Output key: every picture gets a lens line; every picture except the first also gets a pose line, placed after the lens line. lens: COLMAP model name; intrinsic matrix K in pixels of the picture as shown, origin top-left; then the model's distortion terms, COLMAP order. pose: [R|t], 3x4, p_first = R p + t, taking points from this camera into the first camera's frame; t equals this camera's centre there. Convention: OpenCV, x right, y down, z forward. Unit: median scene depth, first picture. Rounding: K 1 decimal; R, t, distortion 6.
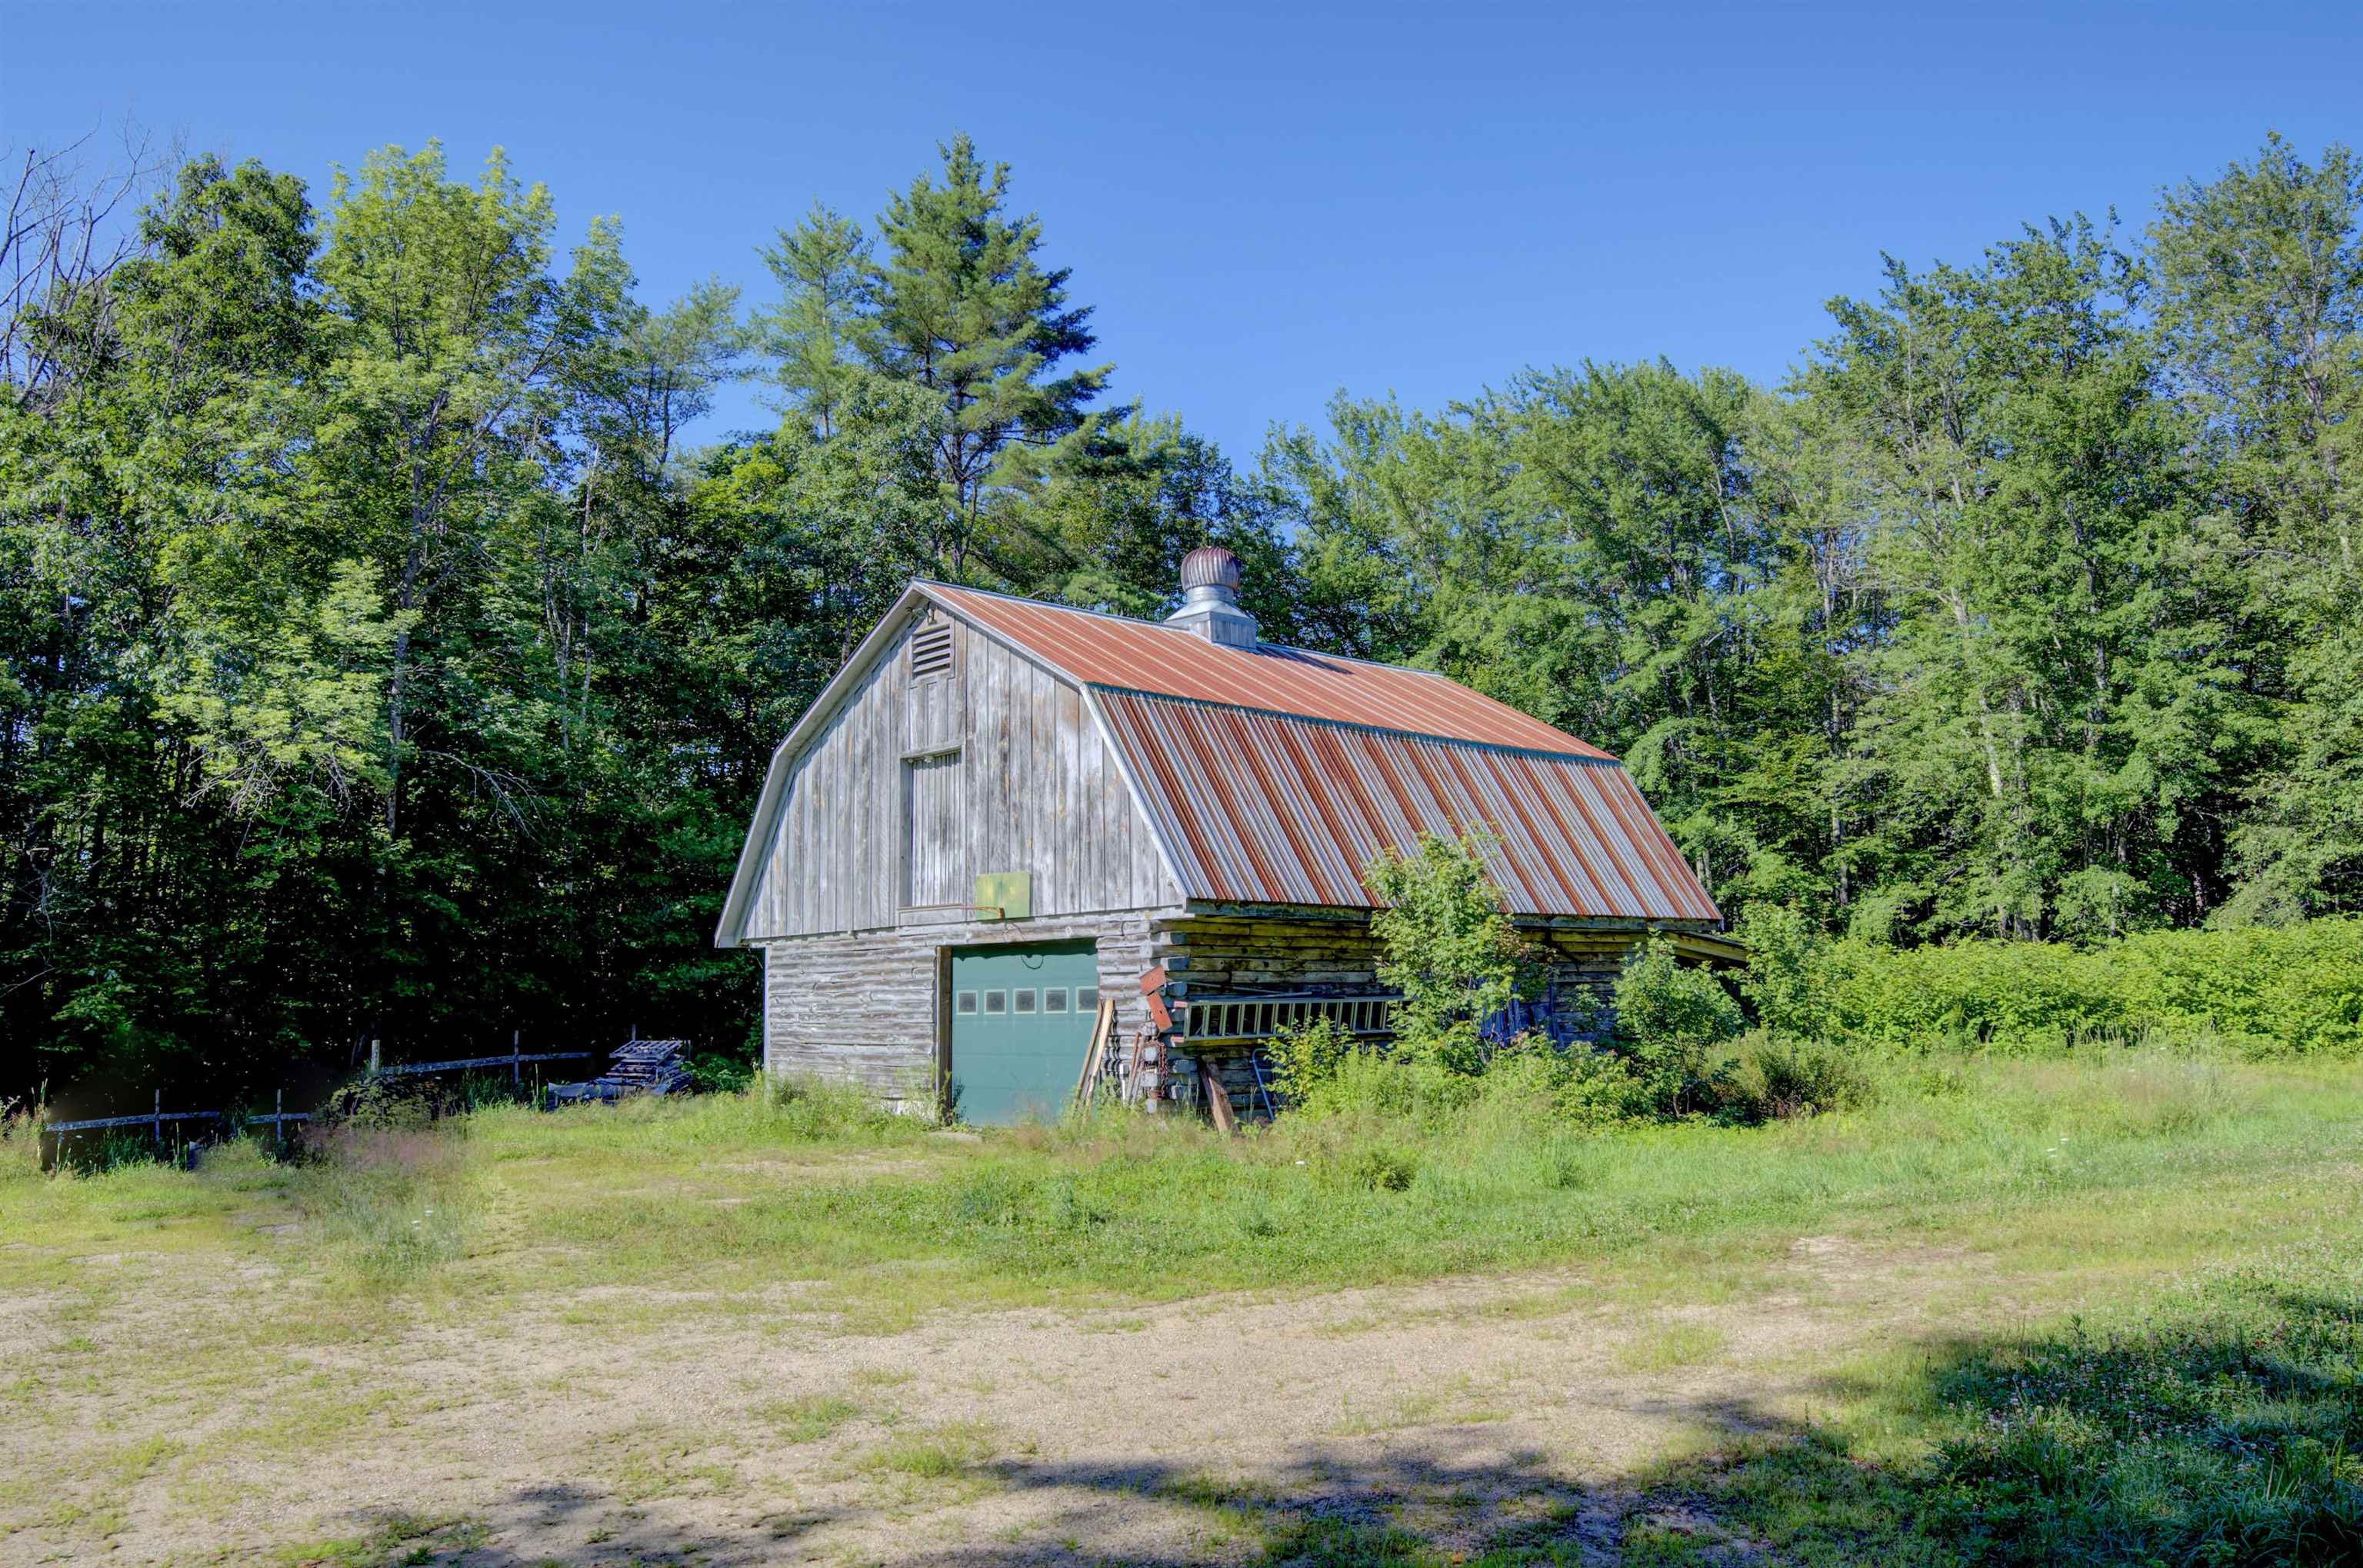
lens RADIAL K [[1765.7, 0, 1181.6], [0, 1765.7, 779.0], [0, 0, 1]] dist [0.008801, 0.000374]
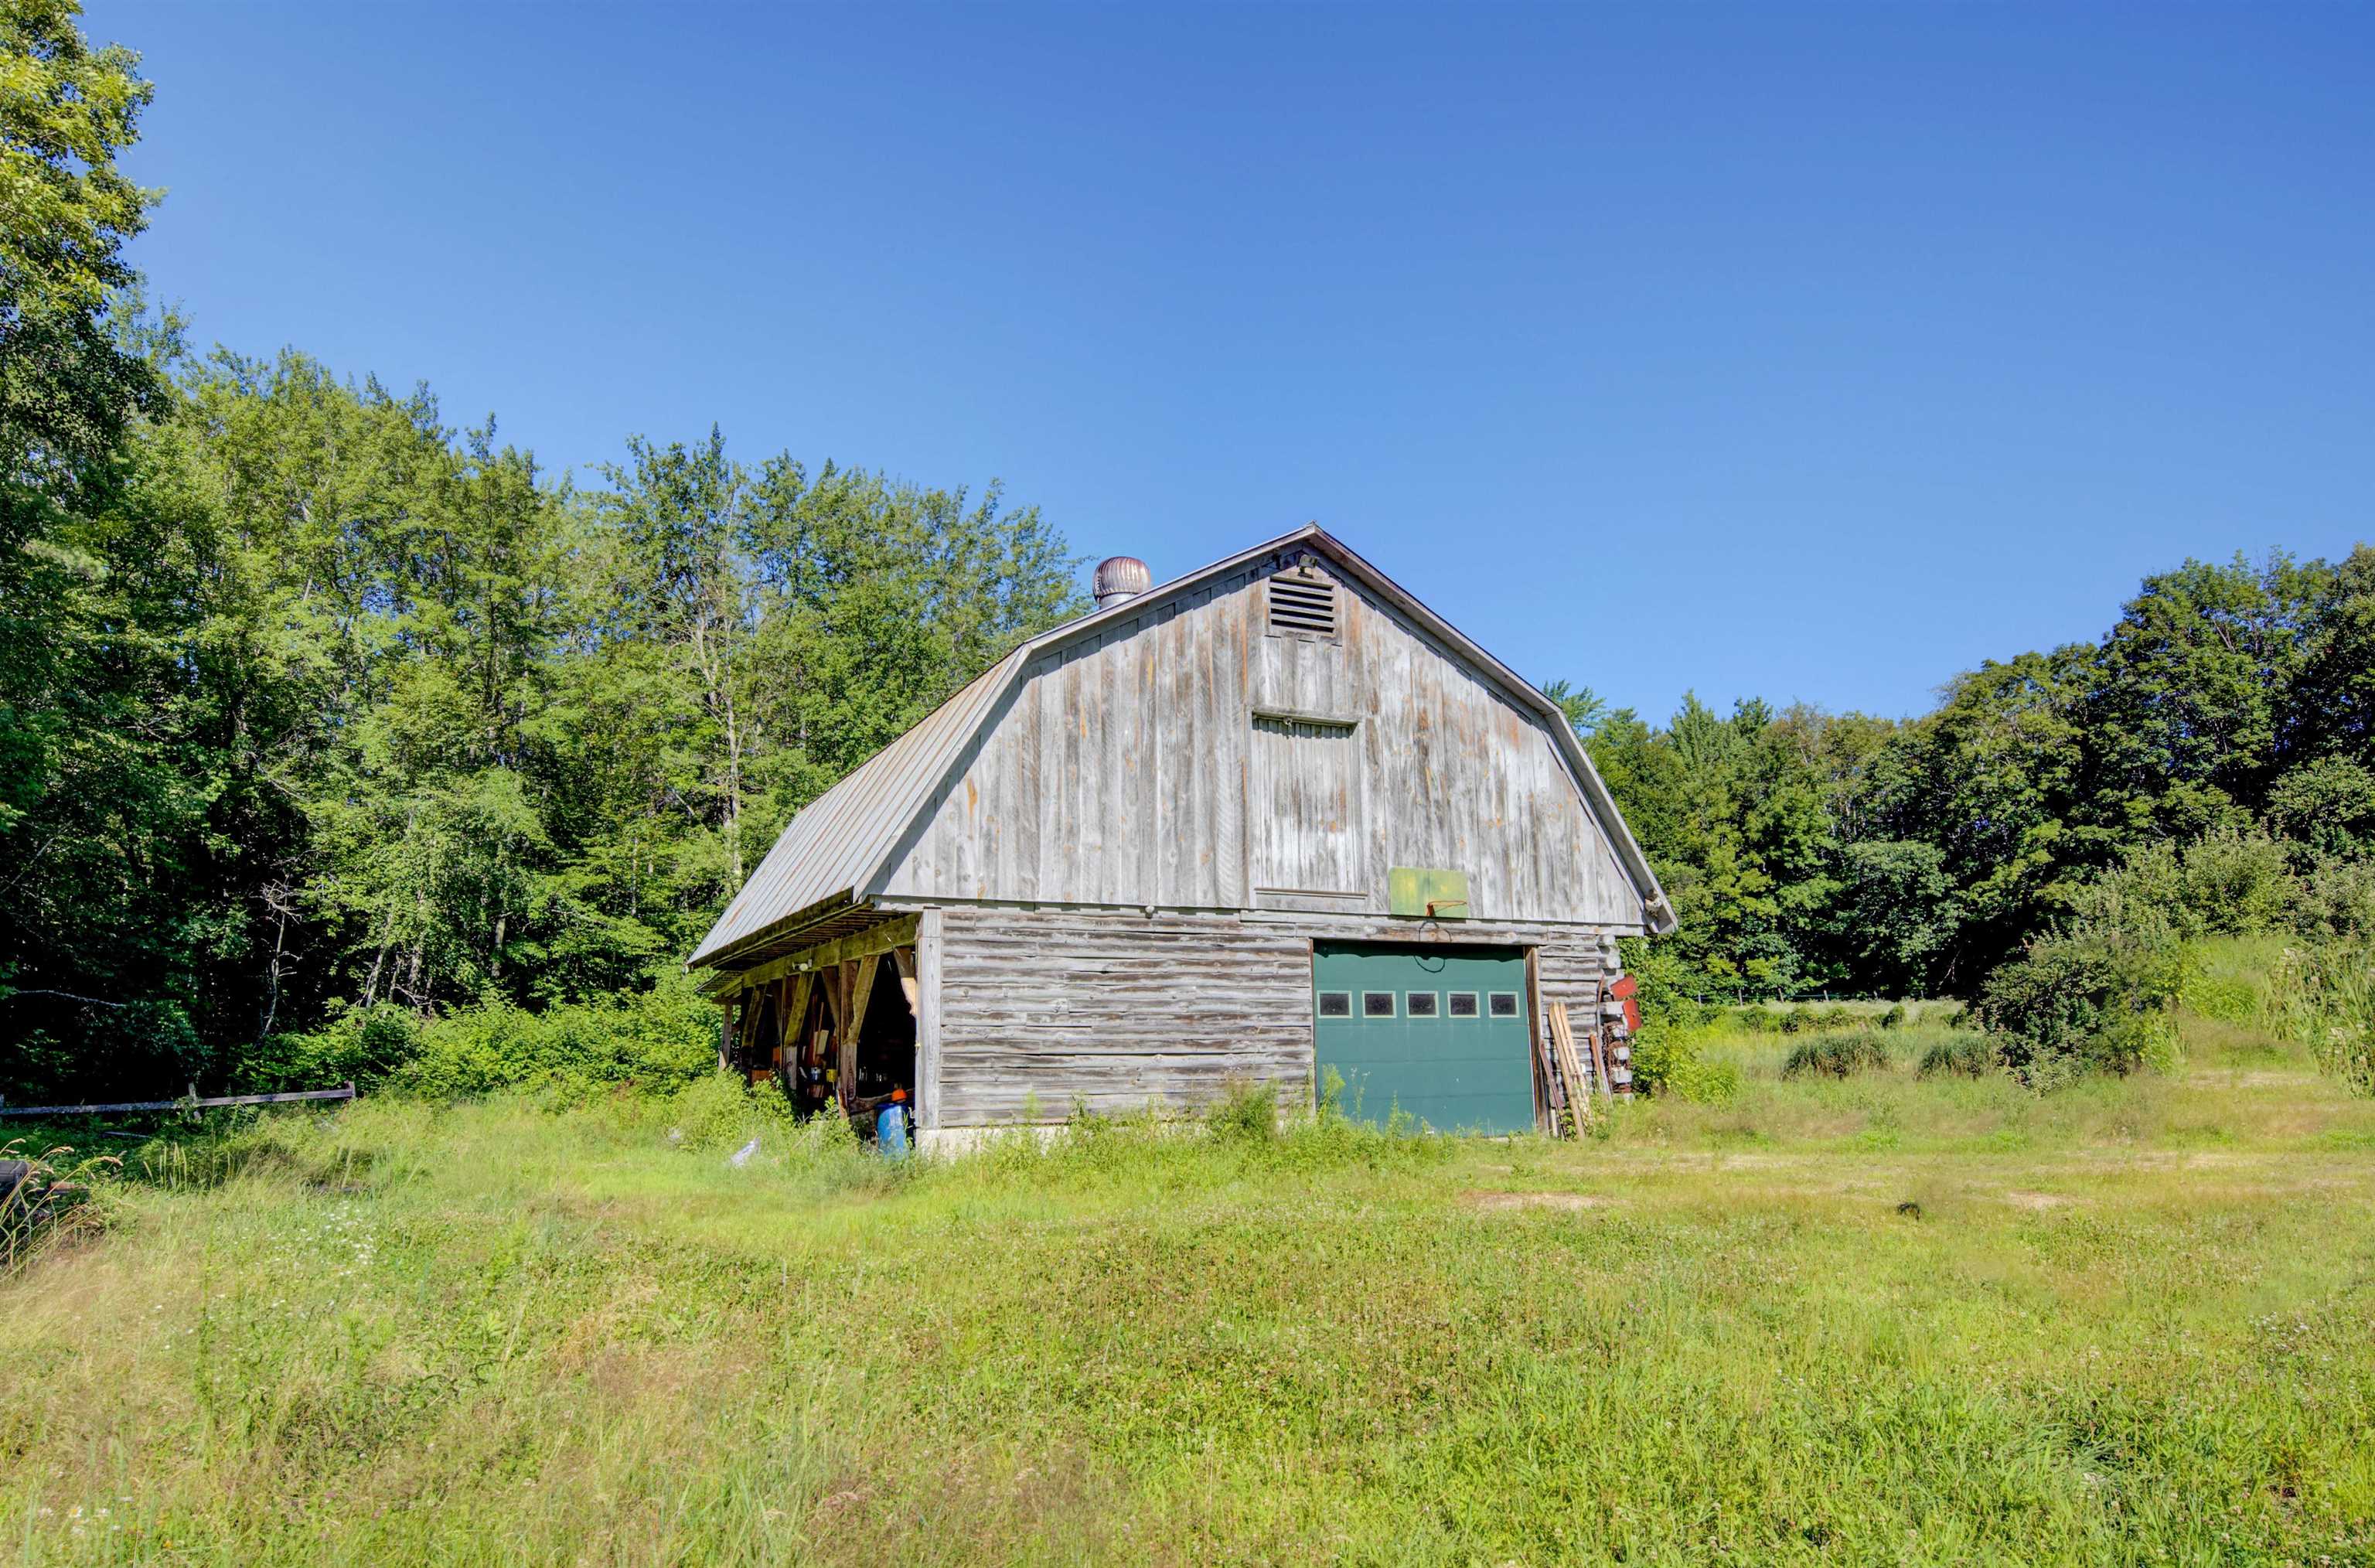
lens RADIAL K [[1447.1, 0, 1186.2], [0, 1447.1, 789.5], [0, 0, 1]] dist [-0.008605, -0.000225]
pose [[0.251498, 0.189342, 0.949157, -0.867207], [-0.111538, 0.979814, -0.165904, 0.152219], [-0.961410, -0.064142, 0.267540, 0.896911]]
